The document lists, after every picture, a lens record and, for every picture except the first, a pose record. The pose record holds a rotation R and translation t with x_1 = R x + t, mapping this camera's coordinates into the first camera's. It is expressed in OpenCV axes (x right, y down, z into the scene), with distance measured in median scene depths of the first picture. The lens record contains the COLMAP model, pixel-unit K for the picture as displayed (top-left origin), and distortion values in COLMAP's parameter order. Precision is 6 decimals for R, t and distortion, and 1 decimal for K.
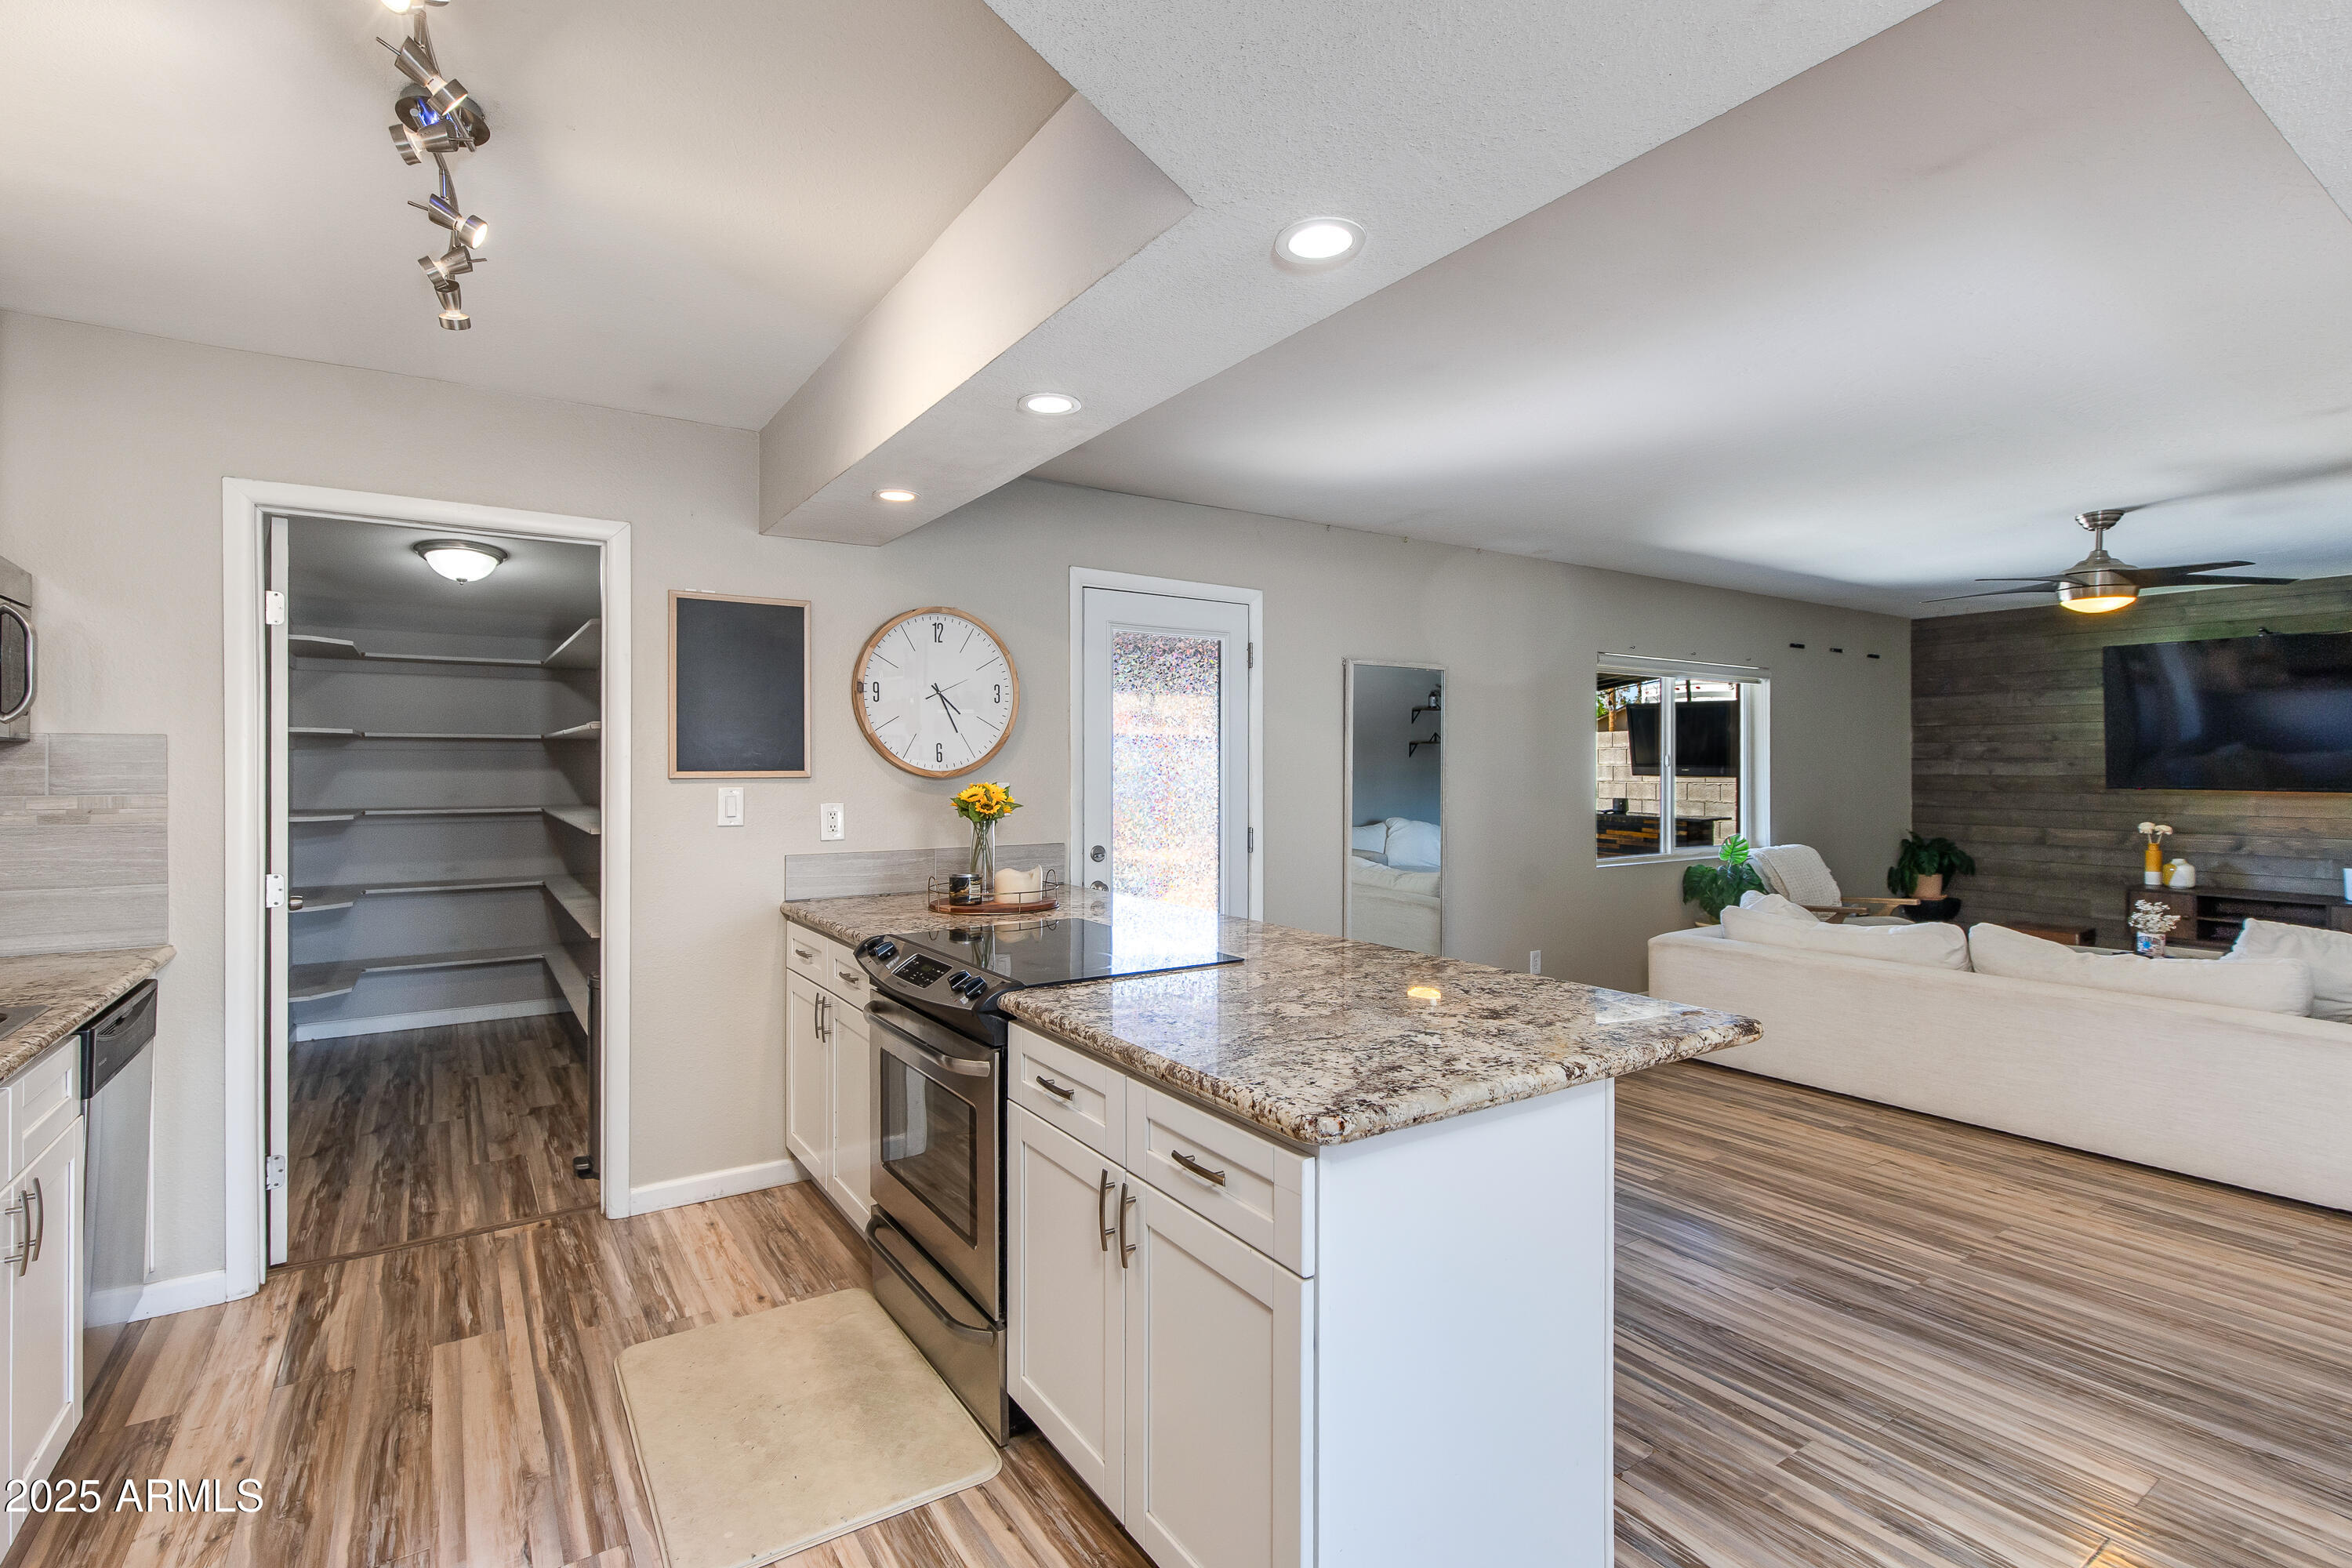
lens RADIAL K [[1092.1, 0, 1178.3], [0, 1092.1, 765.6], [0, 0, 1]] dist [0.009602, -0.001118]
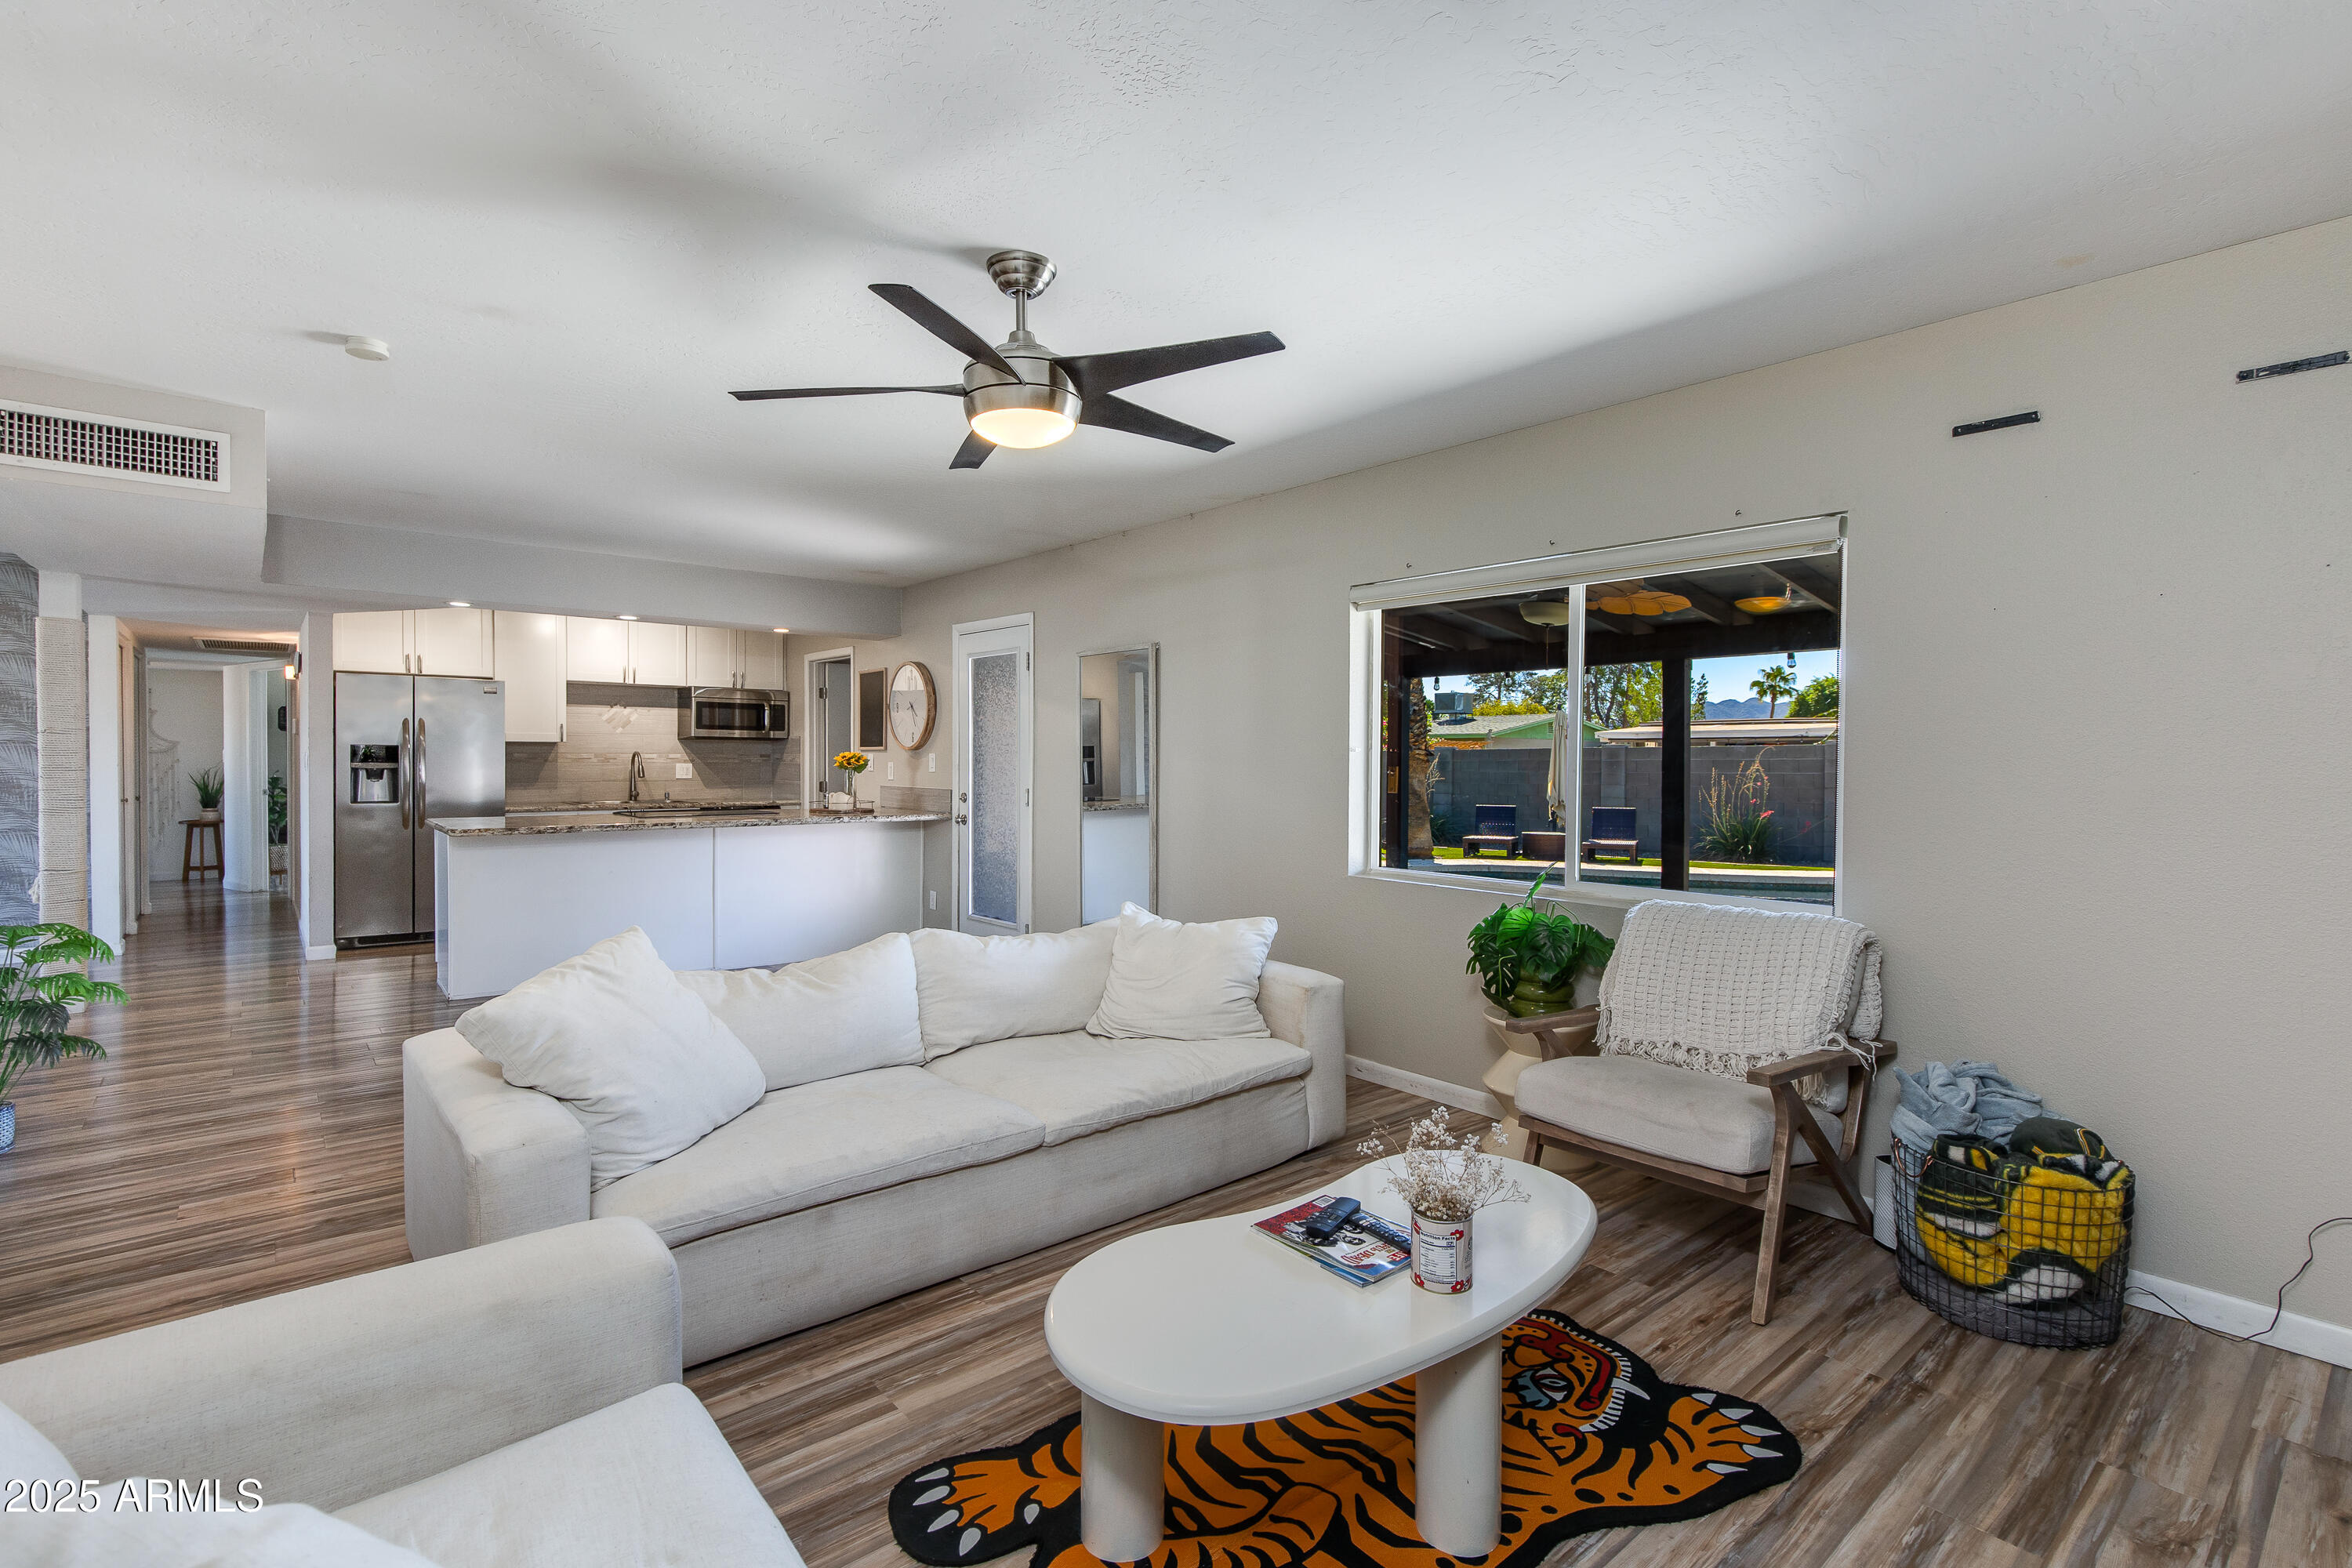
lens RADIAL K [[1048.3, 0, 1172.7], [0, 1048.3, 772.7], [0, 0, 1]] dist [0.004178, -0.000198]
pose [[0.111949, 0.015384, -0.993595, 2.226062], [-0.006442, 0.999870, 0.014755, 0.027338], [0.993693, 0.004749, 0.112034, 1.672755]]
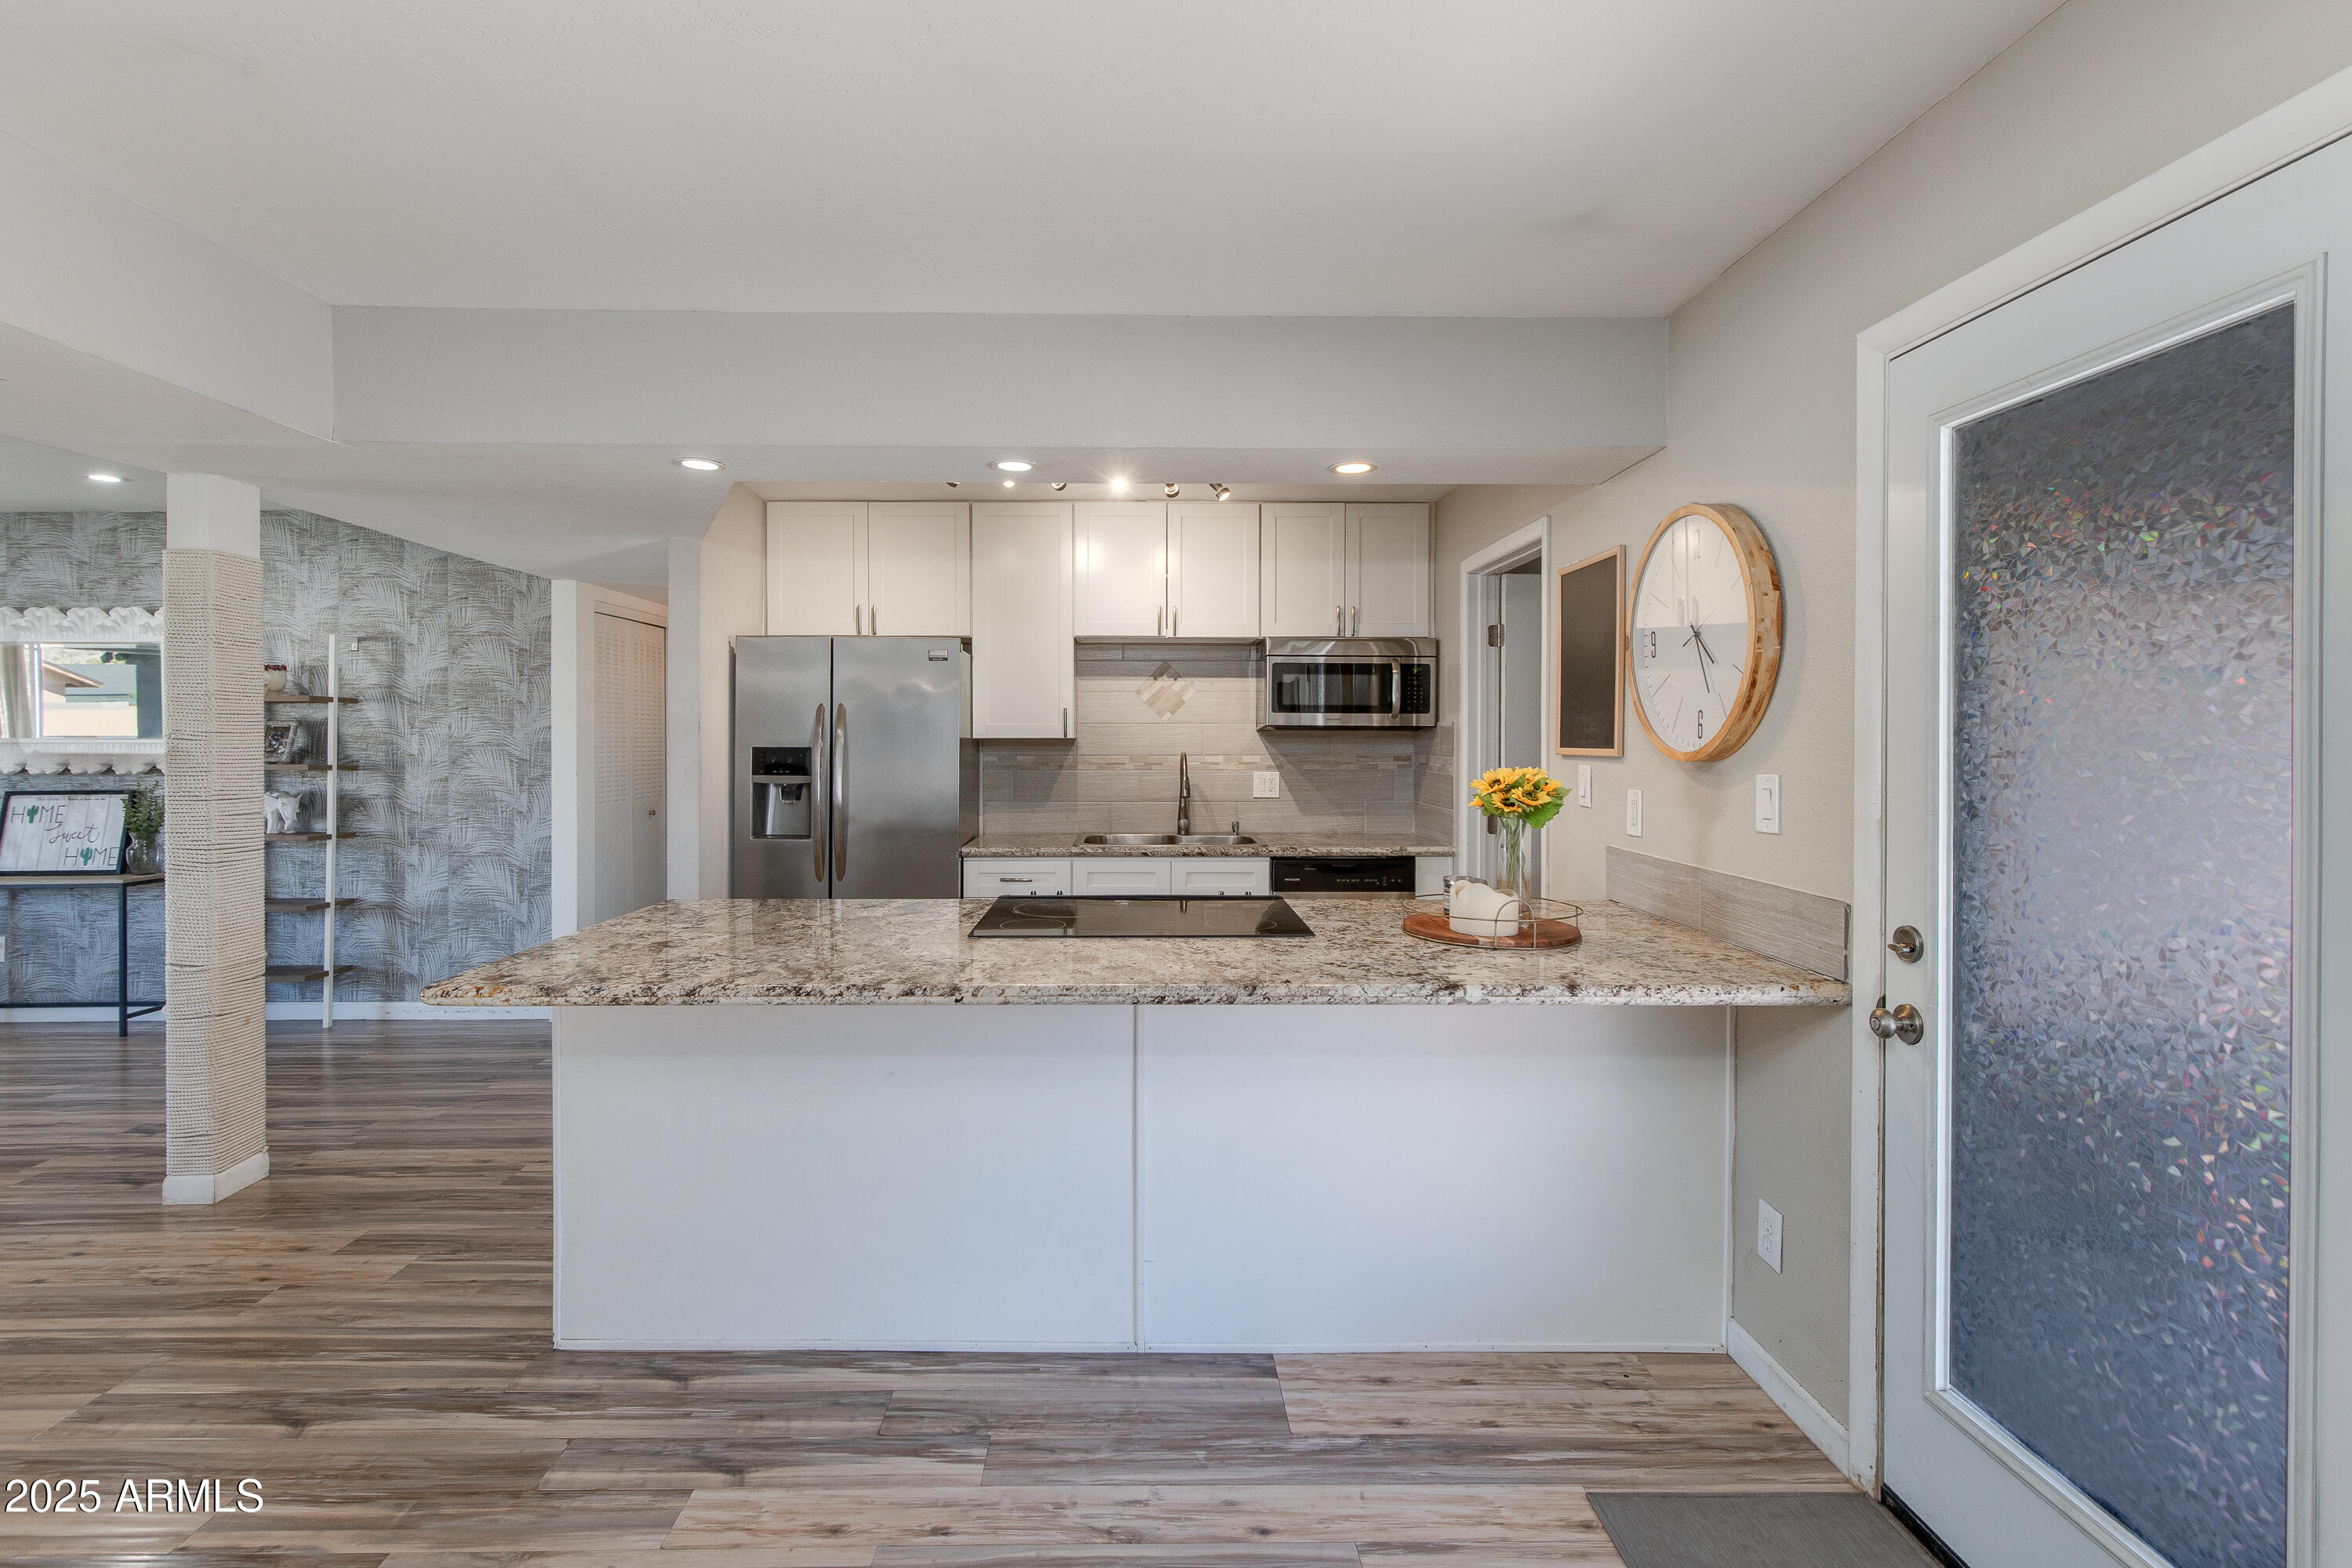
lens RADIAL K [[1059.6, 0, 1173.0], [0, 1059.6, 746.9], [0, 0, 1]] dist [0.003160, 0.000041]
pose [[-0.541584, 0.007829, -0.840610, 0.669000], [-0.001912, 0.999943, 0.010545, -0.005438], [0.840644, 0.007319, -0.541538, 1.450061]]
